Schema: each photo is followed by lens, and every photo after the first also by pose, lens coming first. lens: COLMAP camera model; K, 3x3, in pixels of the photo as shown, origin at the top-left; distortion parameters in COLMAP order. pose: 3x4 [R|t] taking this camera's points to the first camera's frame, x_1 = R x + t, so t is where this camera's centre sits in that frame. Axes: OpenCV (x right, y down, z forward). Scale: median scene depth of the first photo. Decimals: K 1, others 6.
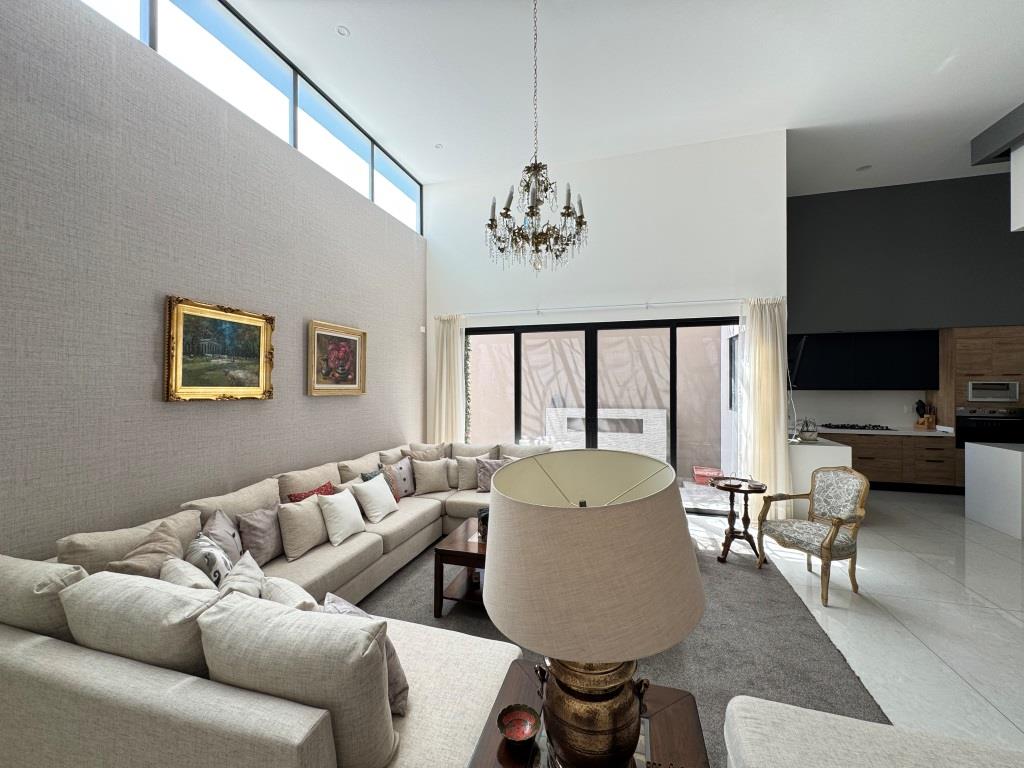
lens RADIAL K [[408.0, 0, 512.0], [0, 408.0, 384.0], [0, 0, 1]] dist [0.000092, 0.000092]
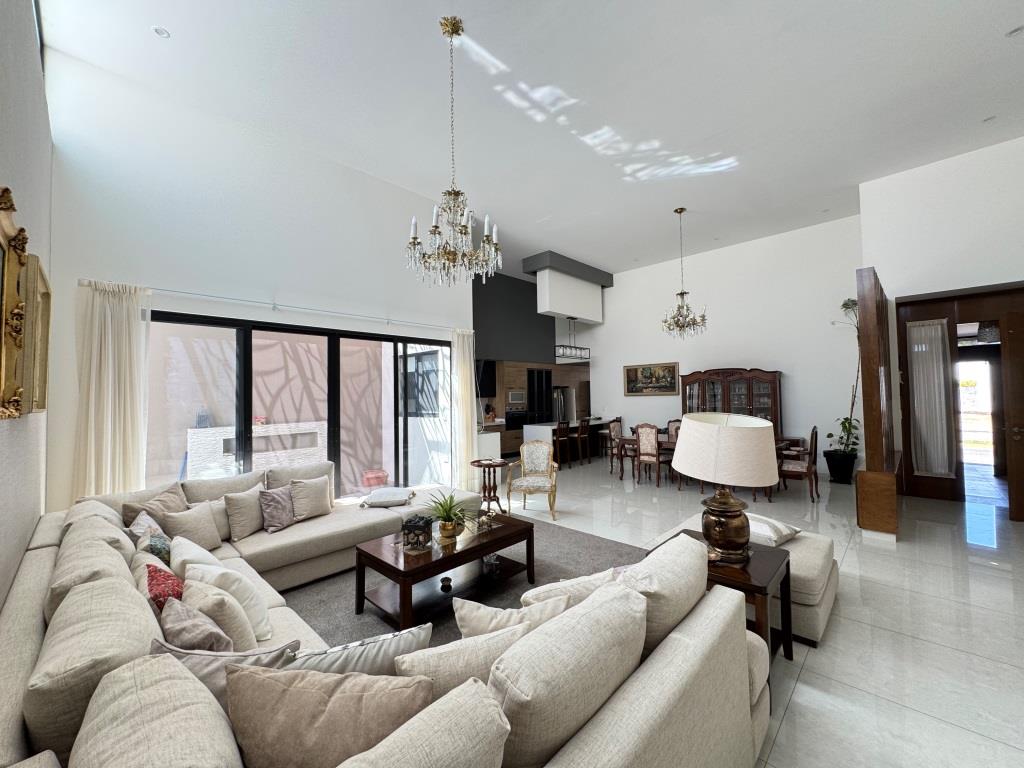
lens RADIAL K [[408.4, 0, 512.3], [0, 408.4, 383.2], [0, 0, 1]] dist [-0.001925, 0.000254]
pose [[0.462198, 0.020015, 0.886551, -0.437313], [0.015187, 0.999420, -0.030481, 0.010933], [-0.886647, 0.027552, 0.461626, 0.185108]]
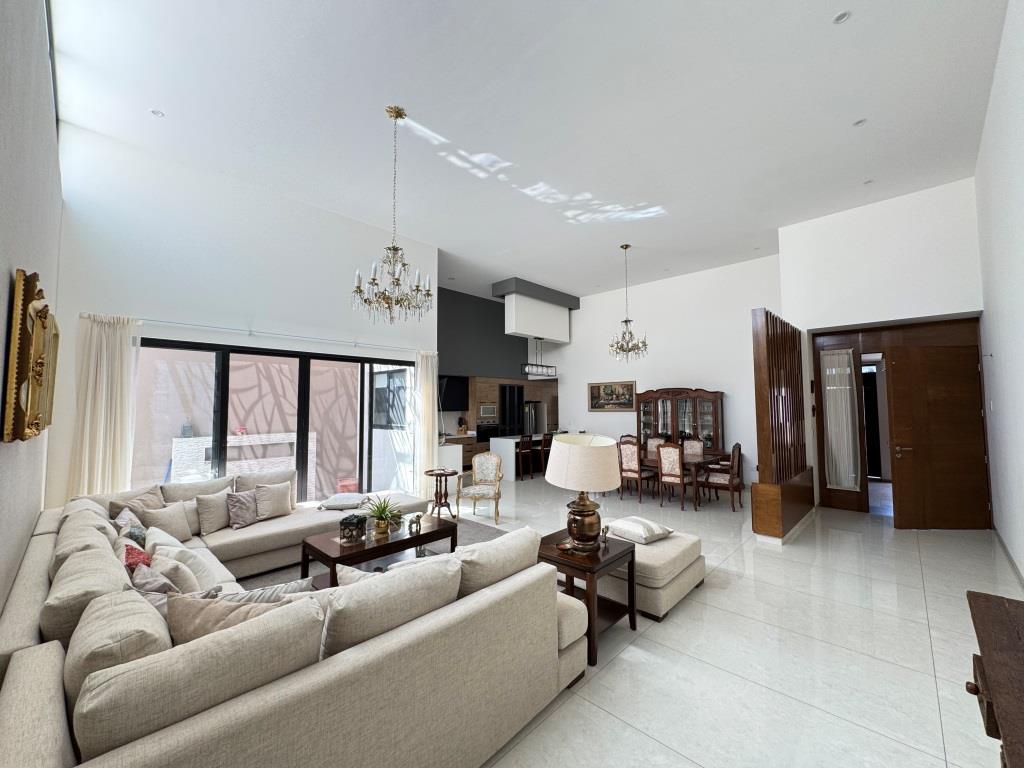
lens RADIAL K [[408.8, 0, 512.0], [0, 408.8, 384.0], [0, 0, 1]] dist [-0.002984, -0.000028]
pose [[0.455498, 0.047402, 0.888974, -0.488606], [0.002476, 0.998510, -0.054511, -0.004914], [-0.890234, 0.027030, 0.454702, 0.025224]]
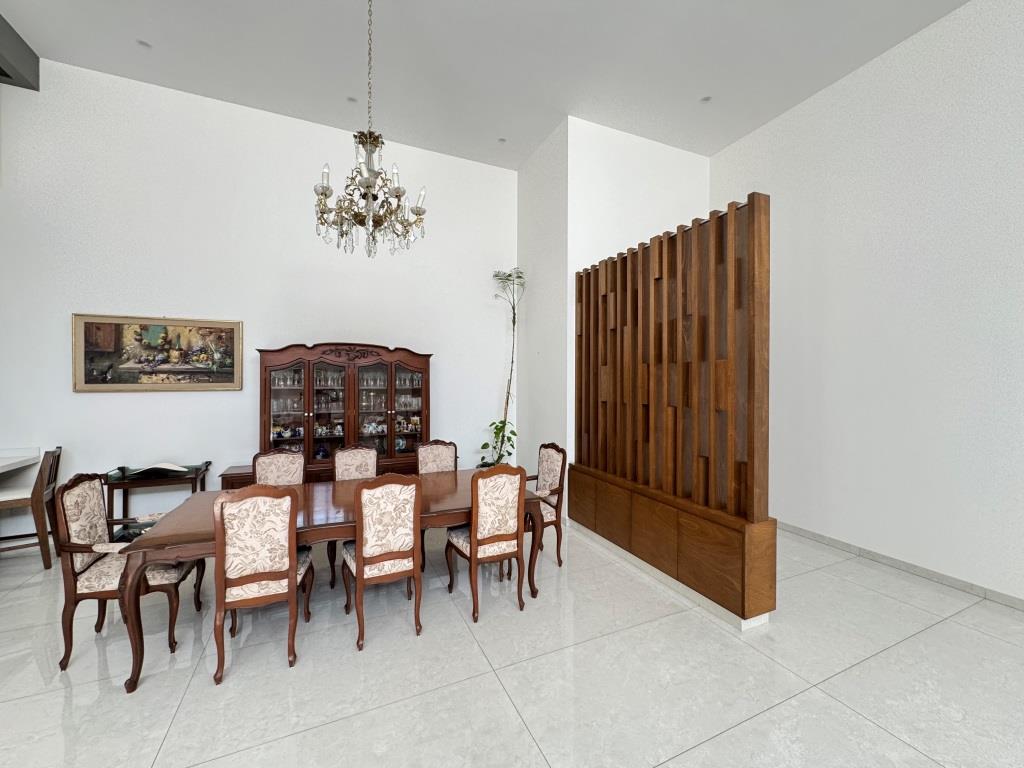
lens RADIAL K [[408.4, 0, 512.3], [0, 408.4, 383.2], [0, 0, 1]] dist [-0.001925, 0.000254]
pose [[-0.657970, -0.005532, 0.753024, 0.368496], [-0.003073, 0.999984, 0.004661, -0.000127], [-0.753038, 0.000752, -0.657976, 0.468832]]
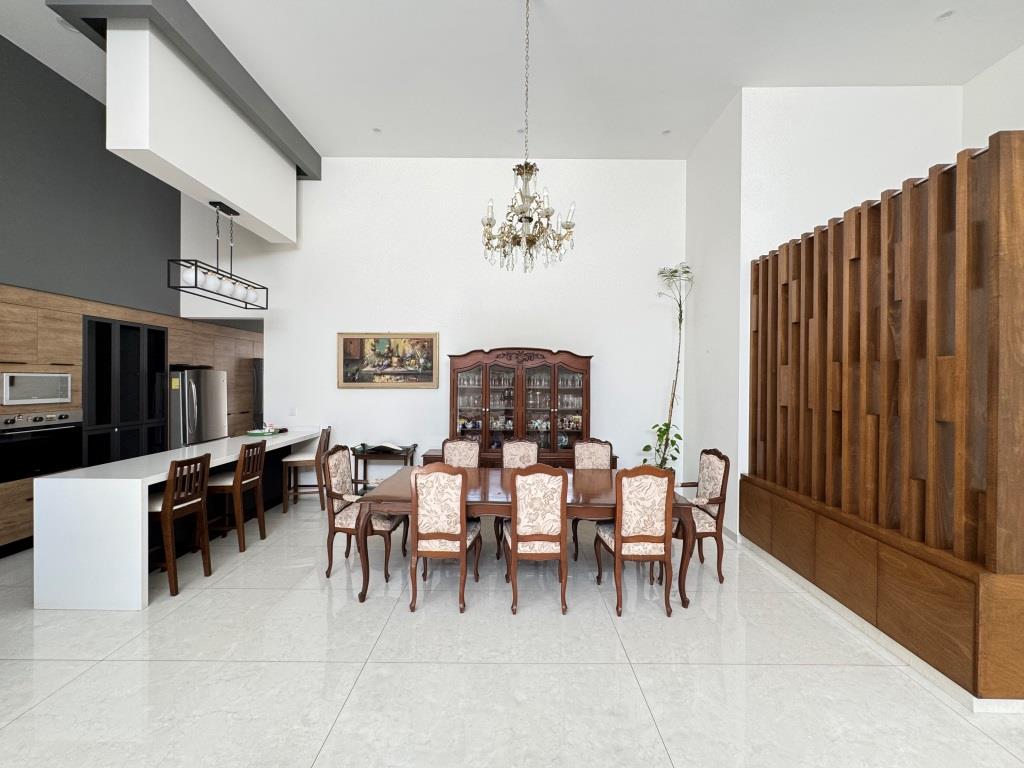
lens RADIAL K [[408.4, 0, 512.3], [0, 408.4, 383.2], [0, 0, 1]] dist [-0.001925, 0.000254]
pose [[-0.285009, -0.007923, 0.958492, 0.322524], [-0.007850, 0.999952, 0.005931, -0.000605], [-0.958493, -0.005834, -0.285057, 0.452233]]
